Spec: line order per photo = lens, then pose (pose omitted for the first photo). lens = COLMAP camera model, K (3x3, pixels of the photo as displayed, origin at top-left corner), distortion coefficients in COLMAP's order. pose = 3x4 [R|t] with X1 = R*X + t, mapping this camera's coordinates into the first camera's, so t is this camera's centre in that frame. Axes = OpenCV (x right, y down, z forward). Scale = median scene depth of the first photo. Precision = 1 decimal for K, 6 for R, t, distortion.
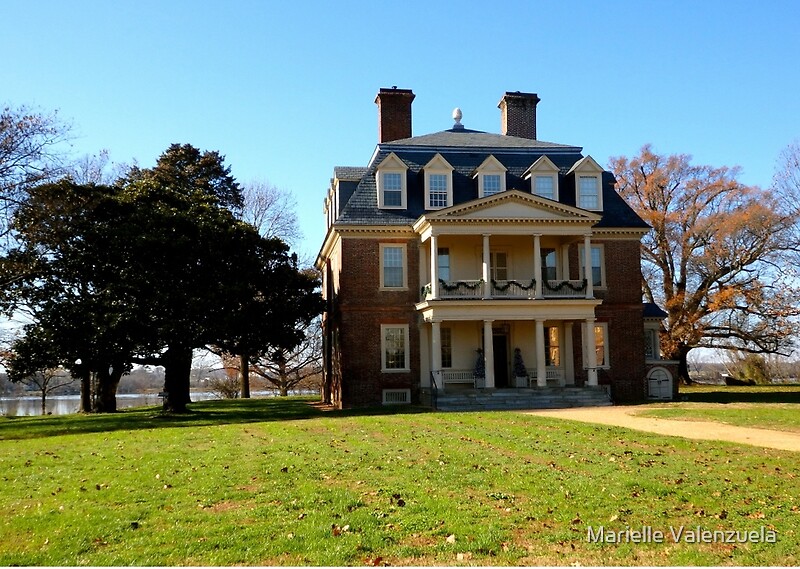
lens RADIAL K [[950.3, 0, 399.2], [0, 950.3, 285.5], [0, 0, 1]] dist [0.025562, 0.000000]
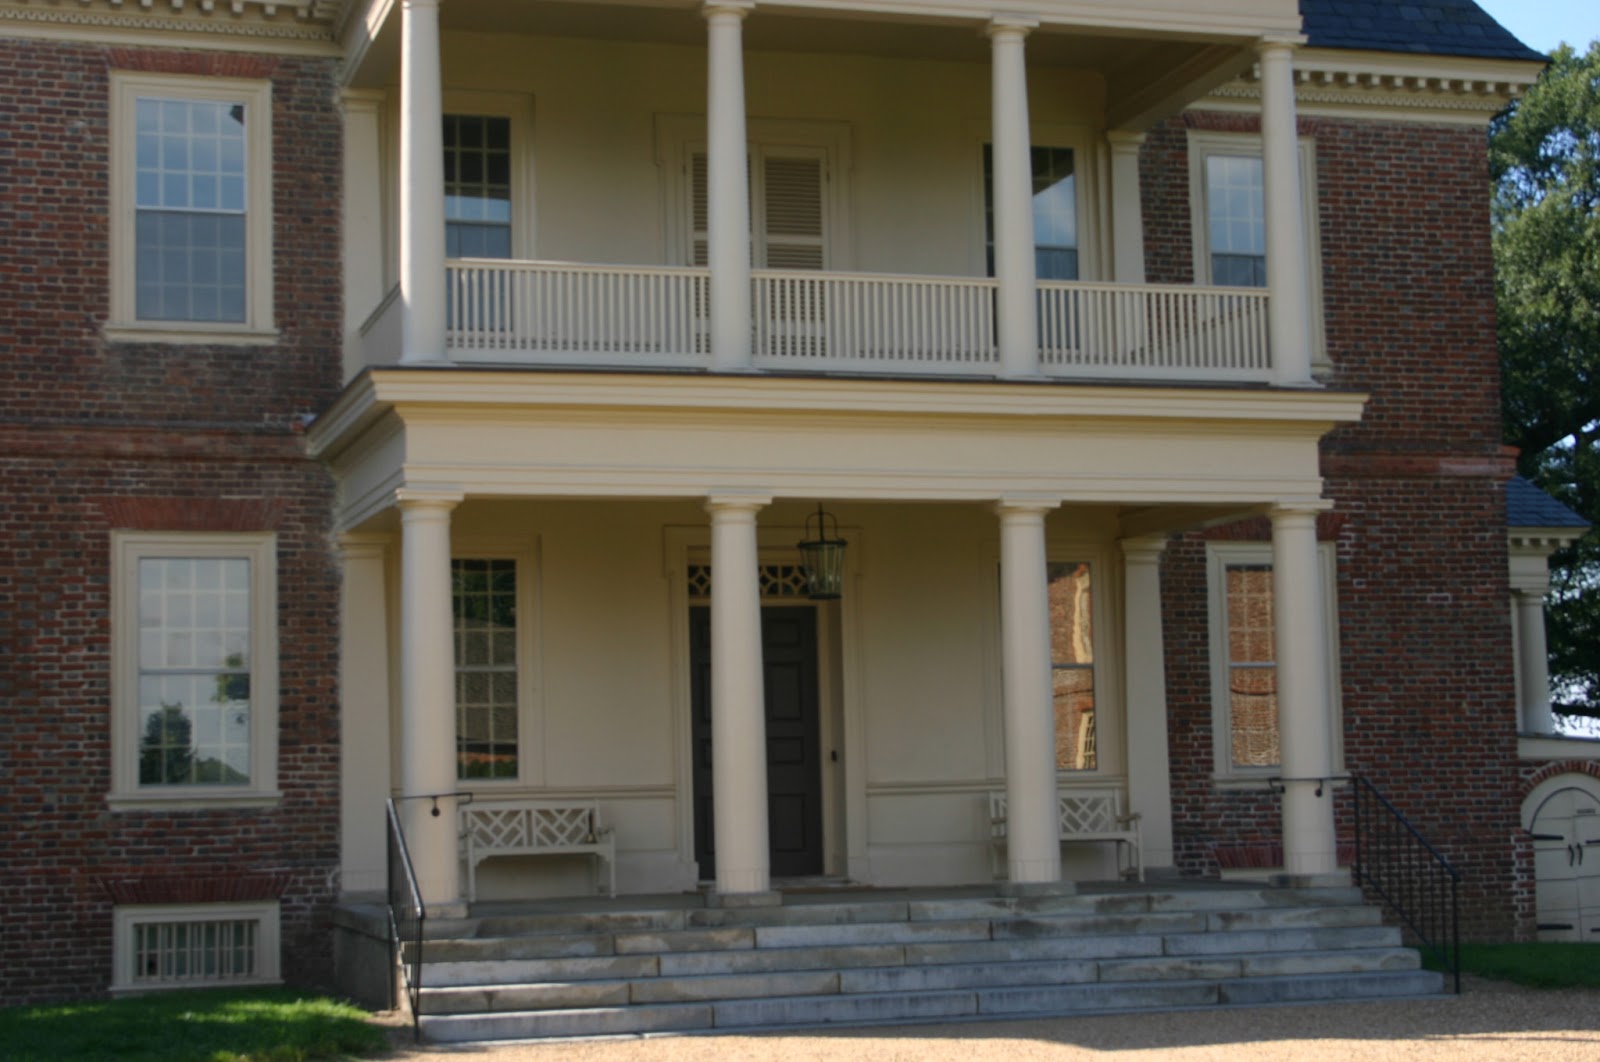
lens RADIAL K [[2801.9, 0, 798.7], [0, 2801.9, 518.6], [0, 0, 1]] dist [0.067908, 0.000000]
pose [[0.987878, 0.011754, 0.154784, 0.025205], [-0.009506, 0.999839, -0.015251, 0.044952], [-0.154939, 0.013595, 0.987831, 0.470556]]
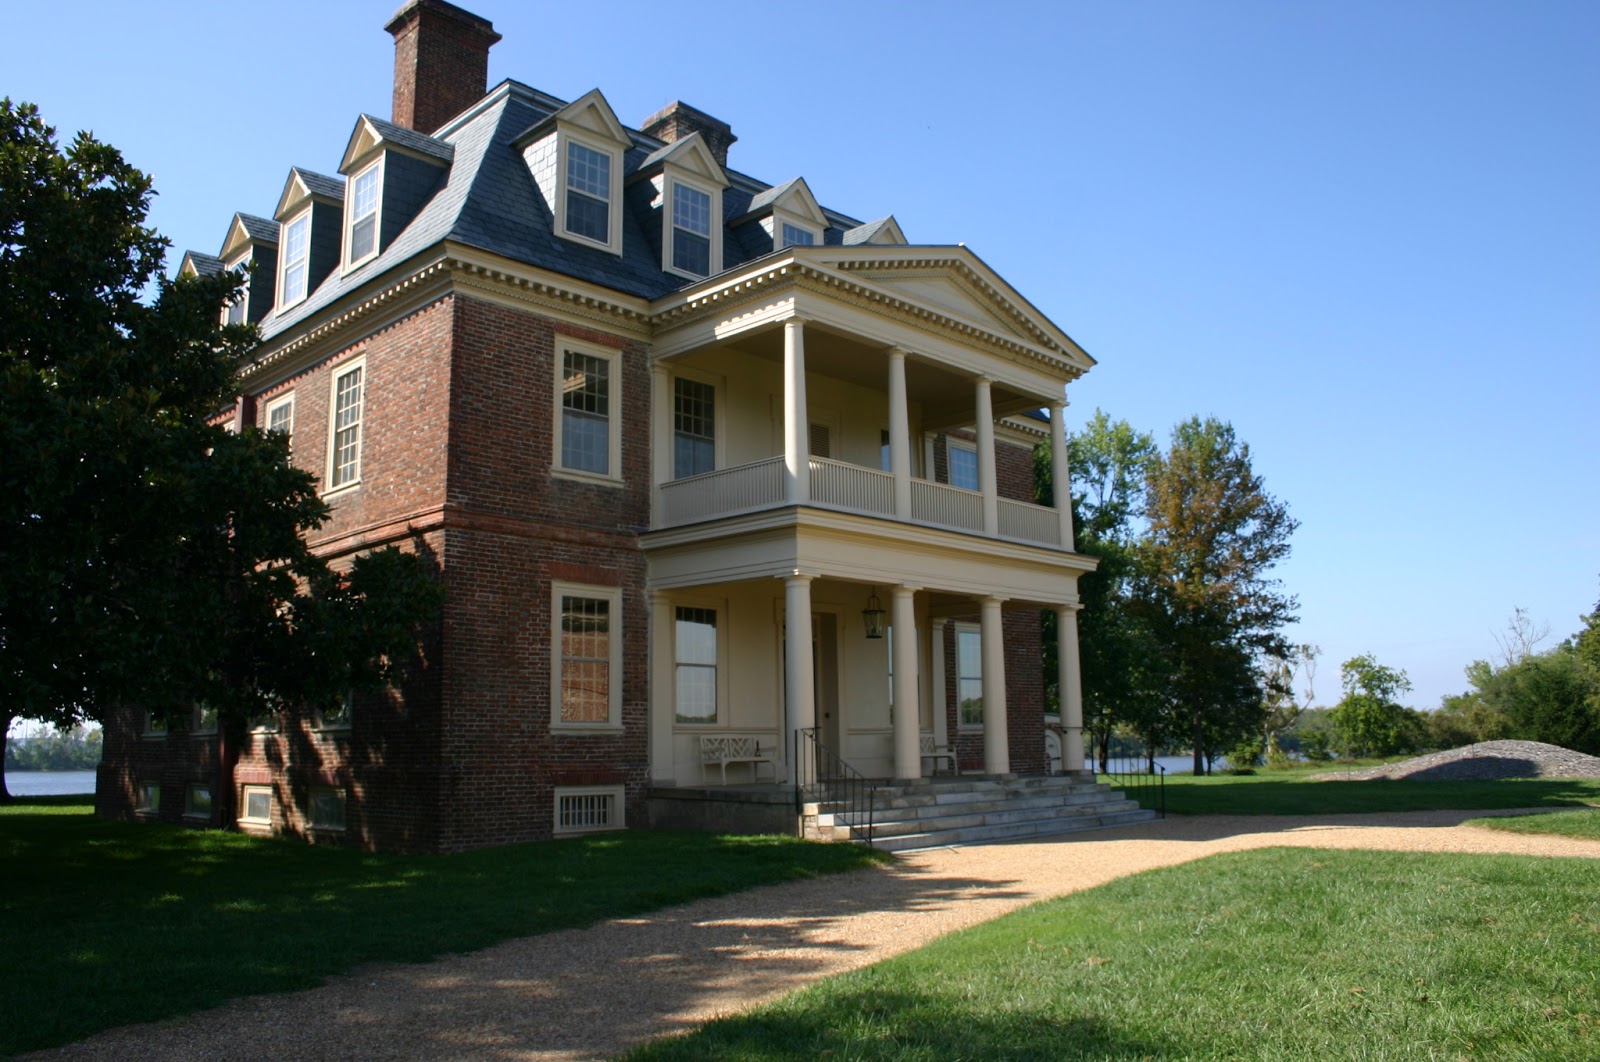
lens RADIAL K [[1299.9, 0, 795.7], [0, 1299.9, 533.0], [0, 0, 1]] dist [-0.109058, 0.032869]
pose [[0.792343, 0.106676, 0.600677, -0.215491], [-0.055451, 0.993111, -0.103225, 0.064957], [-0.607550, 0.048481, 0.792800, 0.605478]]
